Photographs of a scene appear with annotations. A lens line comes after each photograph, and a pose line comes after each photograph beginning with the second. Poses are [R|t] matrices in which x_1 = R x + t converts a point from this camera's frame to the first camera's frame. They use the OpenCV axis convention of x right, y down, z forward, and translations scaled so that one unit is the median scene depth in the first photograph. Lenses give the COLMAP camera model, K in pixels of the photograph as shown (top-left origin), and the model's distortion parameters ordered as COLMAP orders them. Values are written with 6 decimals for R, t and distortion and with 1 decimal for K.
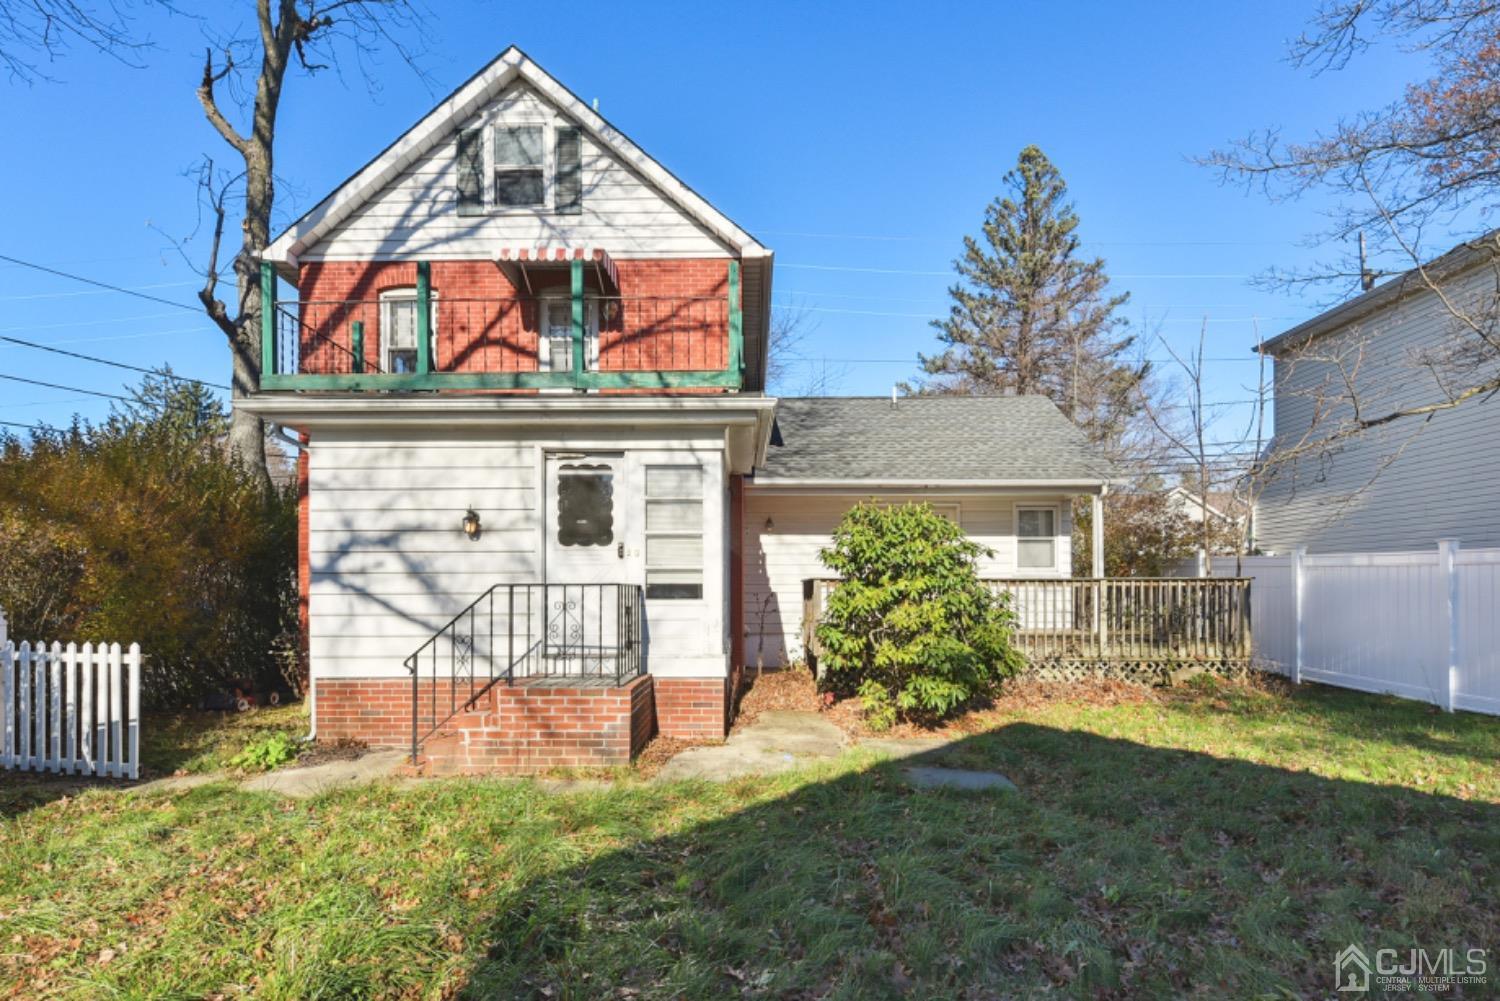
lens RADIAL K [[716.0, 0, 749.6], [0, 716.0, 602.5], [0, 0, 1]] dist [0.000432, -0.000029]
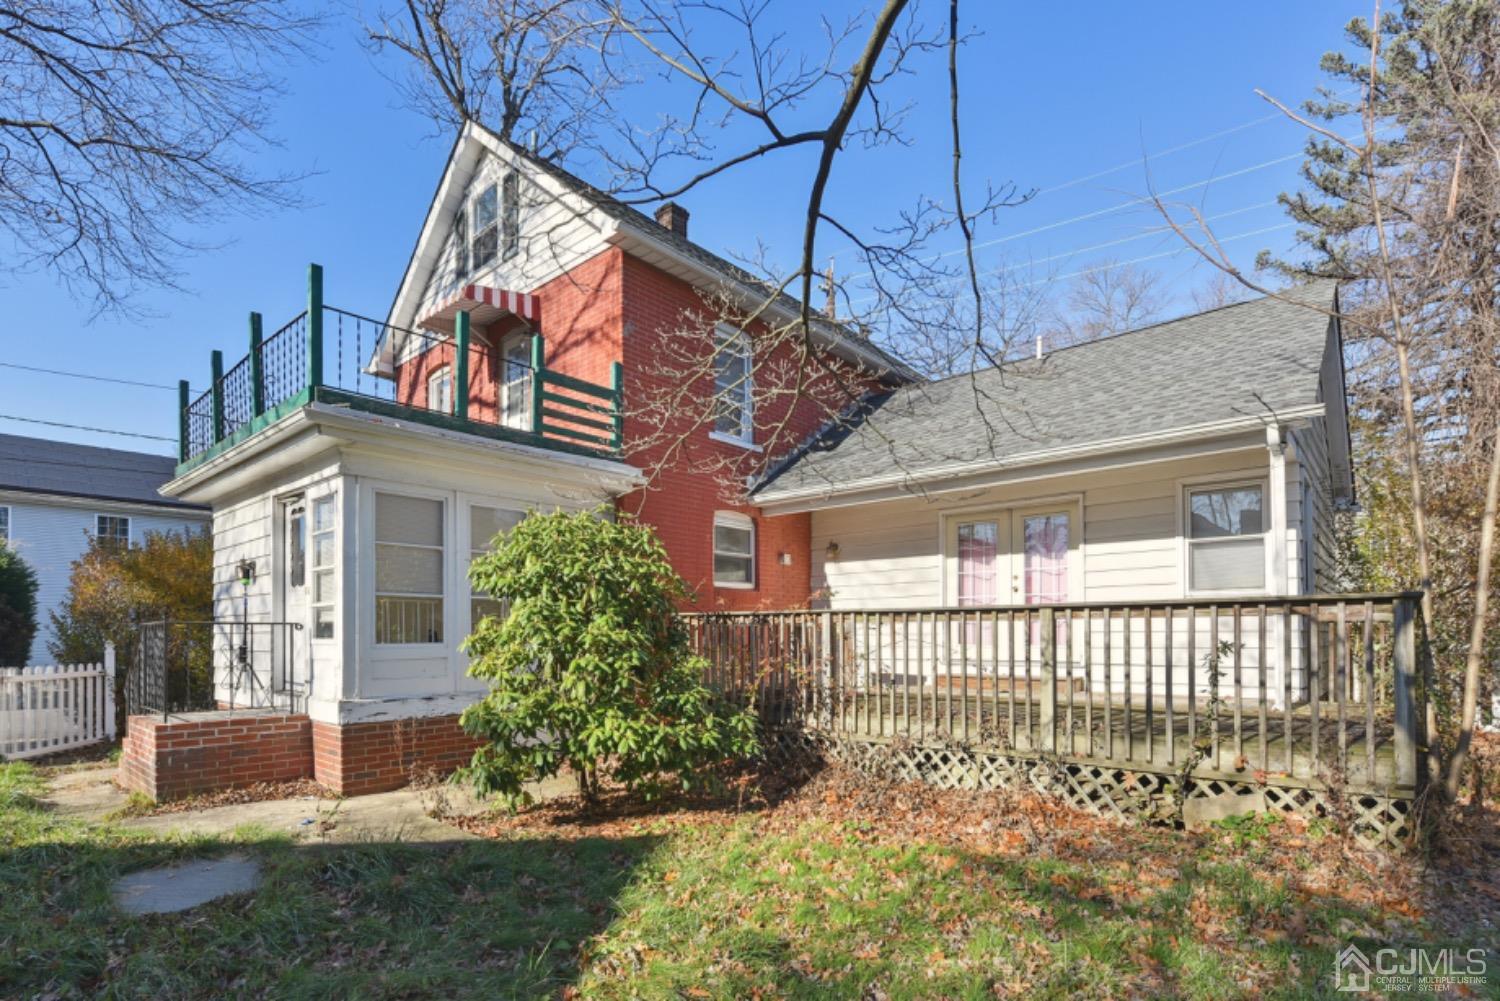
lens RADIAL K [[739.1, 0, 742.6], [0, 739.1, 635.4], [0, 0, 1]] dist [-0.002830, -0.001129]
pose [[0.762707, 0.000169, -0.646744, 0.669139], [-0.012015, 0.999831, -0.013909, -0.000887], [0.646632, 0.018379, 0.762580, 0.430760]]
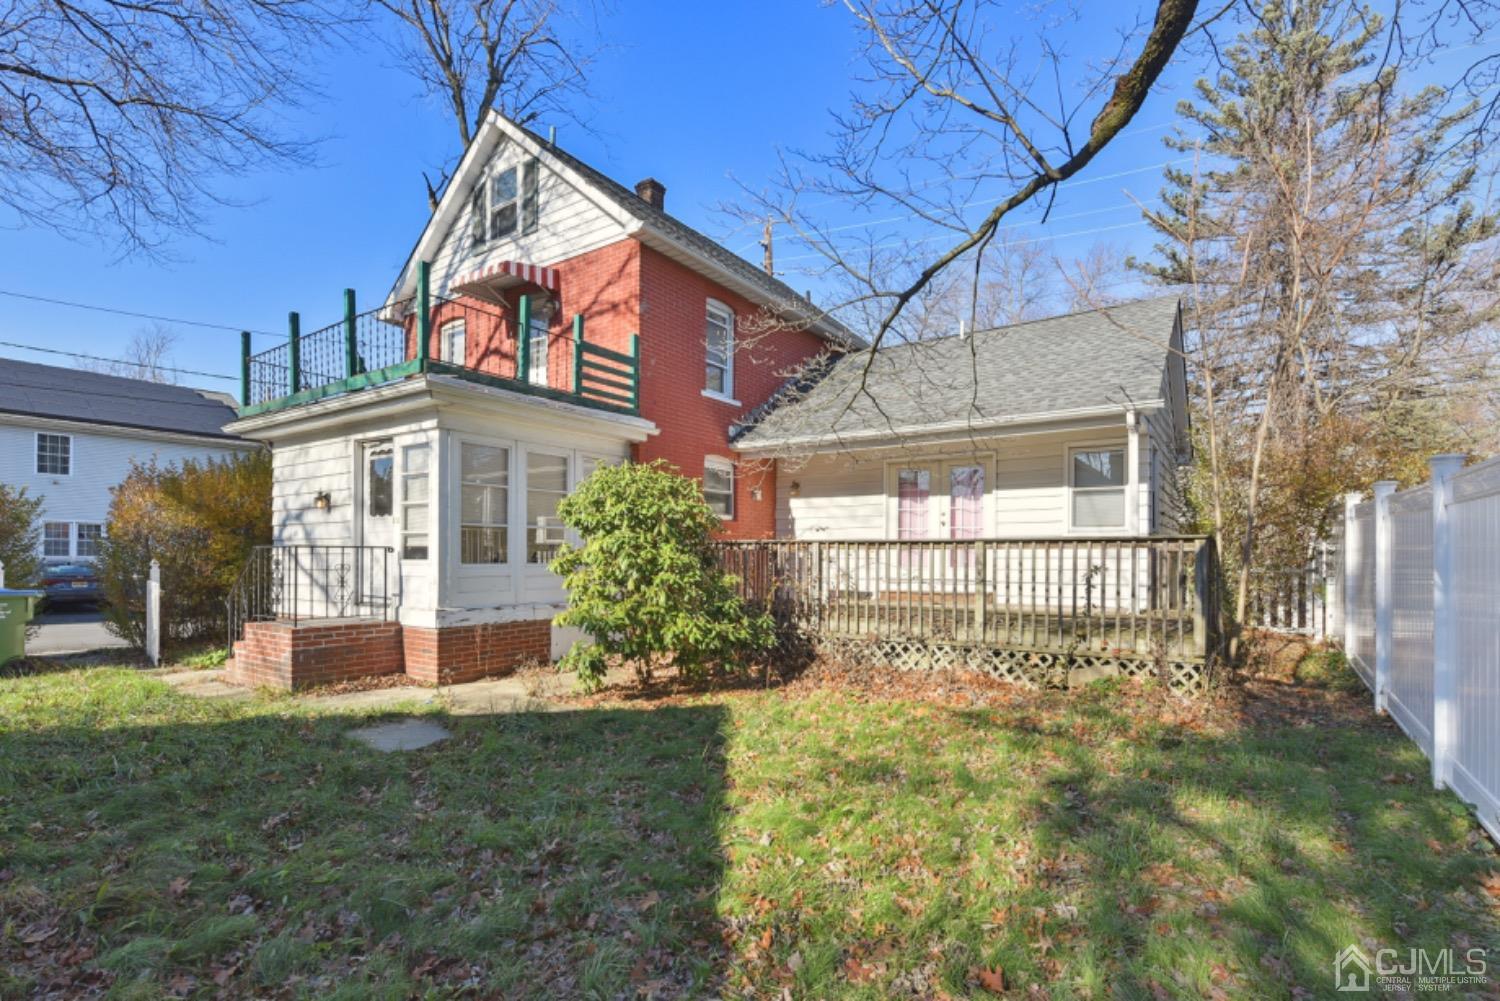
lens RADIAL K [[702.1, 0, 751.6], [0, 702.1, 573.6], [0, 0, 1]] dist [-0.002287, -0.000687]
pose [[0.835163, 0.017155, -0.549734, 0.694187], [-0.015814, 0.999849, 0.007177, 0.001351], [0.549774, 0.002699, 0.835309, 0.241084]]
